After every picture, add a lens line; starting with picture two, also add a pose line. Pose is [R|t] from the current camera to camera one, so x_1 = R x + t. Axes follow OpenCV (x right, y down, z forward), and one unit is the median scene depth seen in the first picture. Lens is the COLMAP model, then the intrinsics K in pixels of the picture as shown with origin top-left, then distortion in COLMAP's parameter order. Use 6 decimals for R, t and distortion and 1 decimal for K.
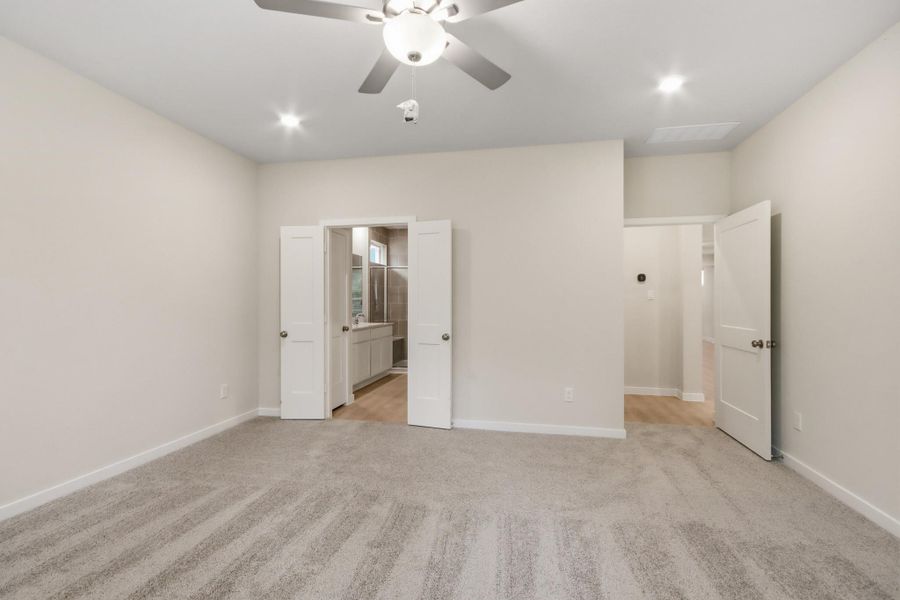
lens RADIAL K [[415.5, 0, 450.0], [0, 415.5, 300.0], [0, 0, 1]] dist [0.002117, 0.000225]
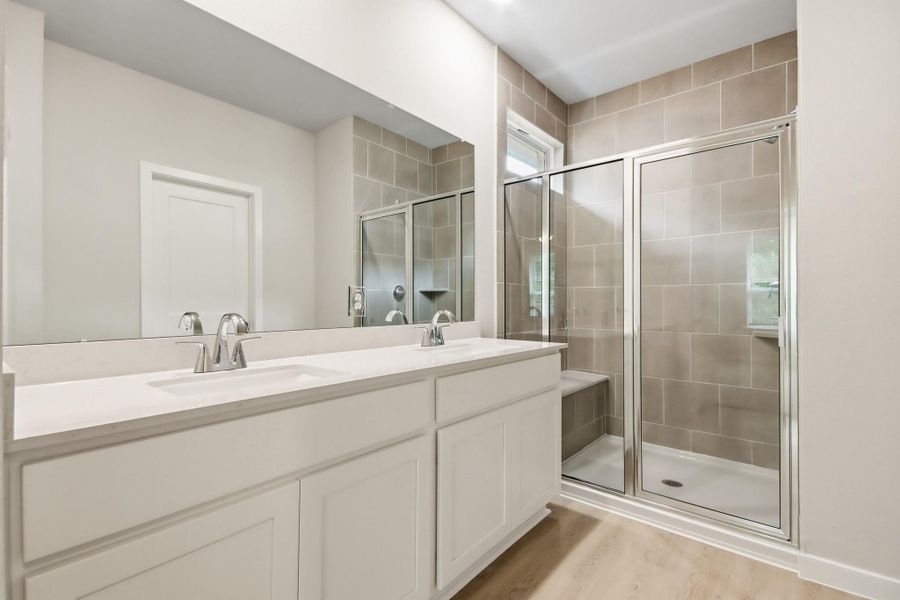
lens RADIAL K [[415.5, 0, 450.0], [0, 415.5, 300.0], [0, 0, 1]] dist [0.002117, 0.000225]
pose [[0.875674, -0.006009, -0.482865, -0.061471], [0.004766, 0.999981, -0.003801, 0.022360], [0.482878, 0.001027, 0.875687, 0.661195]]
